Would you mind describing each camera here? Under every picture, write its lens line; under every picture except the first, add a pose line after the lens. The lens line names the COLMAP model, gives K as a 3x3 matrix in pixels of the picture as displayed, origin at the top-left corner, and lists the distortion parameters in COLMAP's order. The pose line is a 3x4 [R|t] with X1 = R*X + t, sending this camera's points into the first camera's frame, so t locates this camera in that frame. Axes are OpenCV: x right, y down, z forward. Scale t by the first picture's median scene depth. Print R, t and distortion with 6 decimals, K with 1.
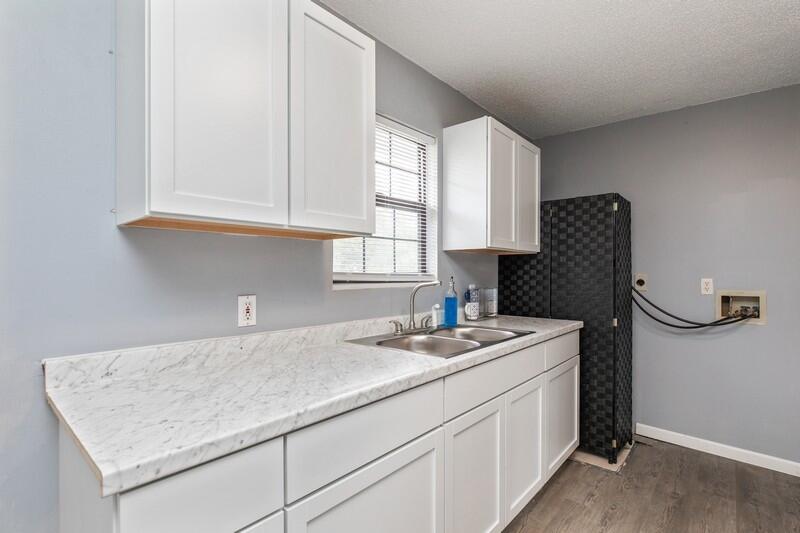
lens RADIAL K [[392.9, 0, 412.9], [0, 392.9, 273.2], [0, 0, 1]] dist [-0.001871, 0.008237]
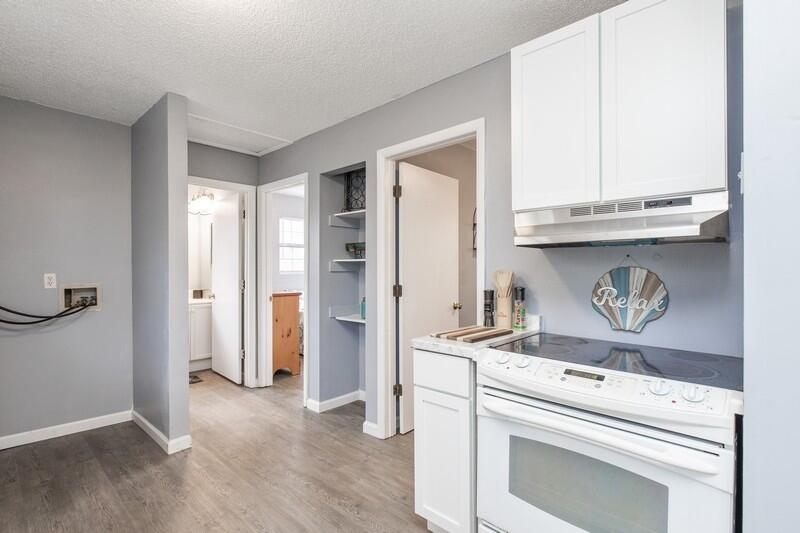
lens RADIAL K [[392.9, 0, 412.9], [0, 392.9, 273.2], [0, 0, 1]] dist [-0.001871, 0.008237]
pose [[0.035055, -0.022010, 0.999143, -0.282150], [0.010451, 0.999711, 0.021656, -0.000123], [-0.999331, 0.009683, 0.035275, -0.007002]]
